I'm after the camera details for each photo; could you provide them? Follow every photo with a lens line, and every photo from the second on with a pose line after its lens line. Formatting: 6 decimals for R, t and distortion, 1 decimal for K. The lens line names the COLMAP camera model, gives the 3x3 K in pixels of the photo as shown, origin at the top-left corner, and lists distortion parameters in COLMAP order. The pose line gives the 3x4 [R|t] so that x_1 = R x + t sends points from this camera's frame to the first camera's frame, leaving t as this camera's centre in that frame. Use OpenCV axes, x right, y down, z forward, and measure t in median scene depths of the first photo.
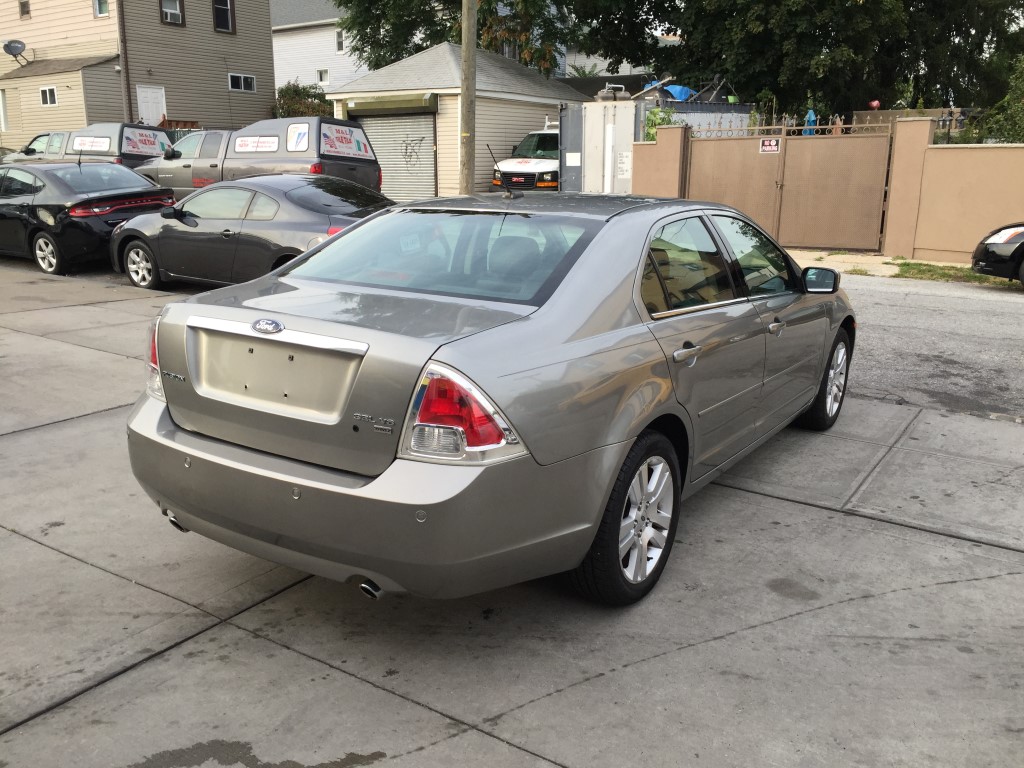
lens RADIAL K [[870.7, 0, 507.9], [0, 870.7, 398.2], [0, 0, 1]] dist [0.094761, -0.136741]
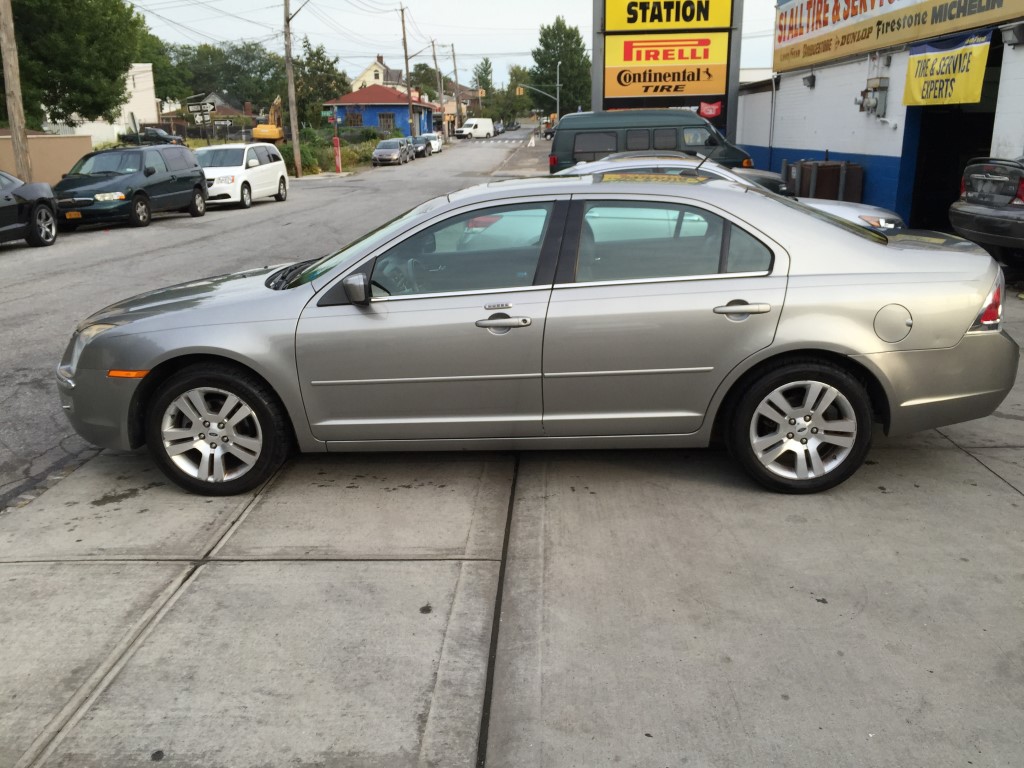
lens RADIAL K [[888.2, 0, 513.4], [0, 888.2, 358.0], [0, 0, 1]] dist [0.032753, -0.003914]
pose [[-0.511559, -0.206968, 0.833950, -0.864001], [0.231582, 0.901432, 0.365772, -0.457229], [-0.827452, 0.380242, -0.413206, 1.614414]]
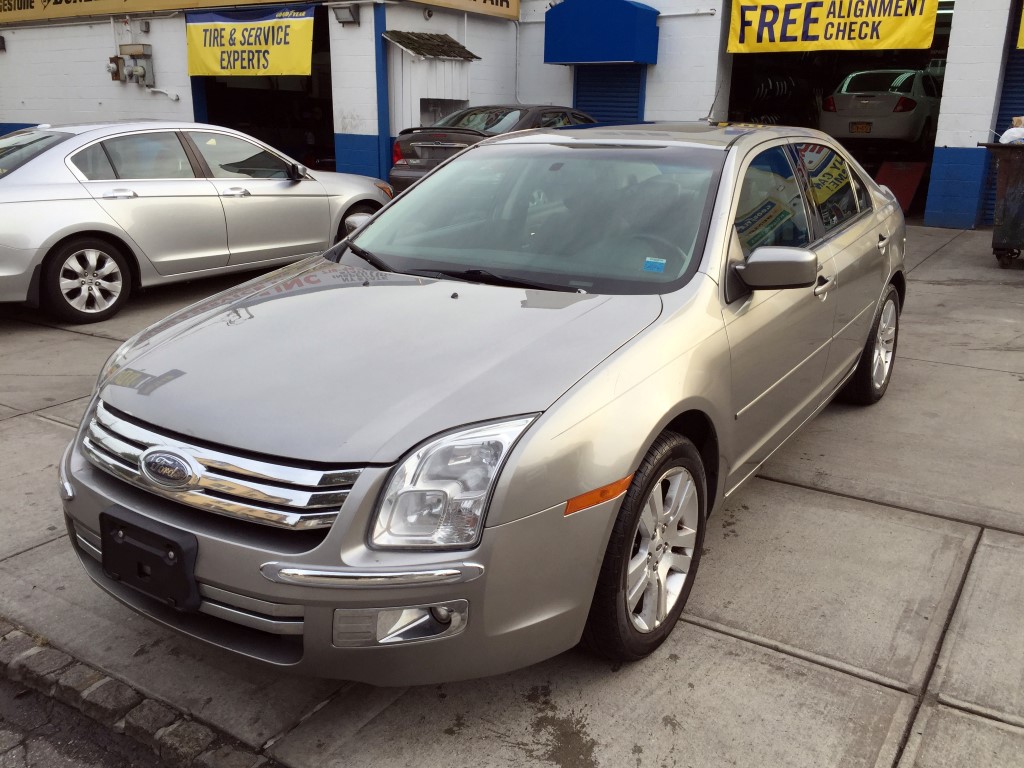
lens RADIAL K [[894.5, 0, 485.0], [0, 894.5, 384.6], [0, 0, 1]] dist [0.004810, -0.003097]
pose [[-0.999592, -0.015692, 0.023866, 0.229629], [-0.000774, 0.850147, 0.526546, -0.497543], [-0.028552, 0.526312, -0.849812, 1.963260]]
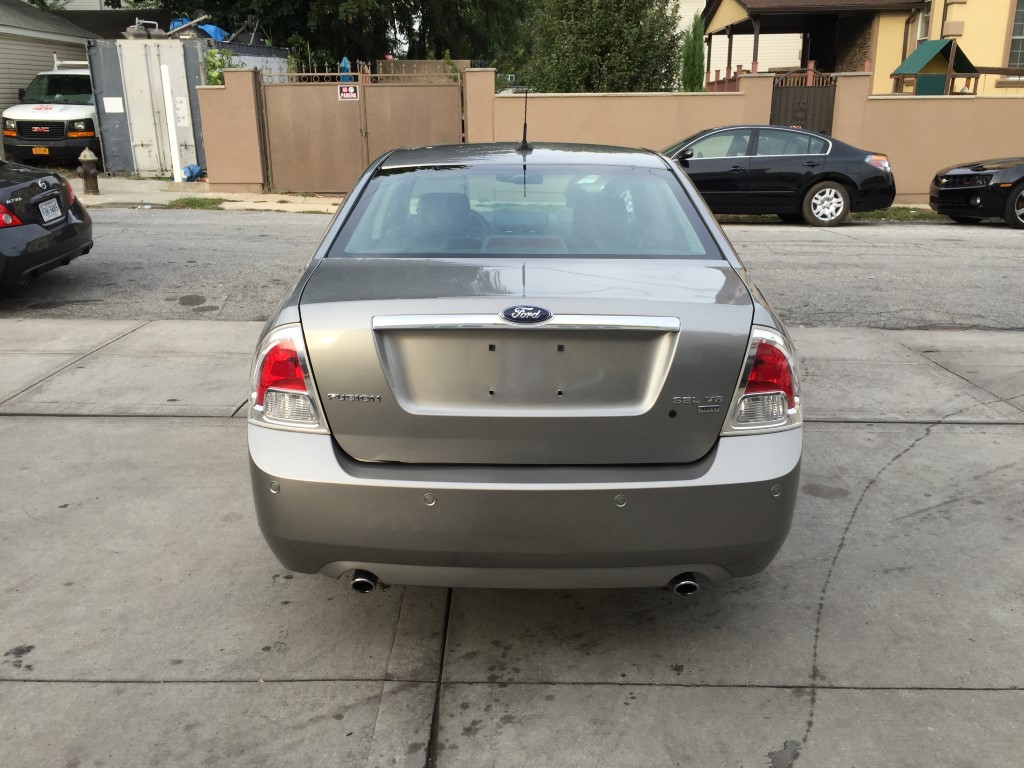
lens RADIAL K [[870.7, 0, 507.9], [0, 870.7, 398.2], [0, 0, 1]] dist [0.094761, -0.136741]
pose [[0.839437, -0.174797, 0.514579, -0.469534], [0.146412, 0.984592, 0.095613, -0.055378], [-0.523364, -0.004921, 0.852095, 0.200279]]
